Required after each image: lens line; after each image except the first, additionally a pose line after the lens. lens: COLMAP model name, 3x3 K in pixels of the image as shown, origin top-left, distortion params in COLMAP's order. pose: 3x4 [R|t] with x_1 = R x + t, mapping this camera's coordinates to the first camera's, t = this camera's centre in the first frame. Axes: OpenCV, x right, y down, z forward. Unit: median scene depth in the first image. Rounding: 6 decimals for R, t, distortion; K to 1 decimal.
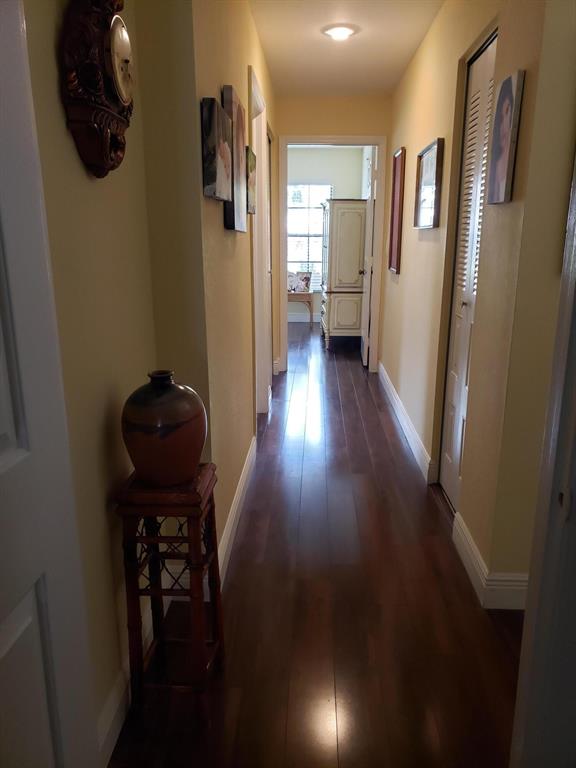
lens RADIAL K [[591.5, 0, 288.0], [0, 591.5, 384.0], [0, 0, 1]] dist [0.078796, -0.091109]
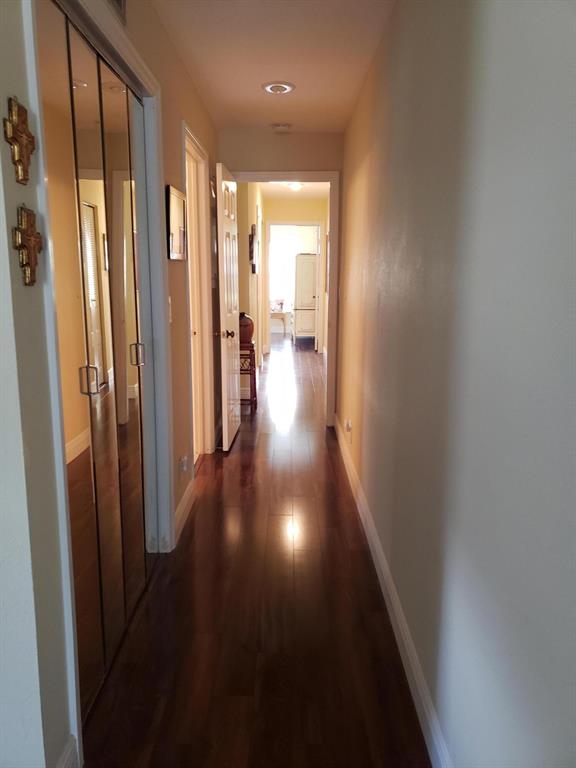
lens RADIAL K [[591.5, 0, 288.0], [0, 591.5, 384.0], [0, 0, 1]] dist [0.078796, -0.091109]
pose [[0.999088, -0.007813, 0.041979, -0.019823], [0.010419, 0.998008, -0.062227, 0.149481], [-0.041409, 0.062608, 0.997179, -0.602744]]
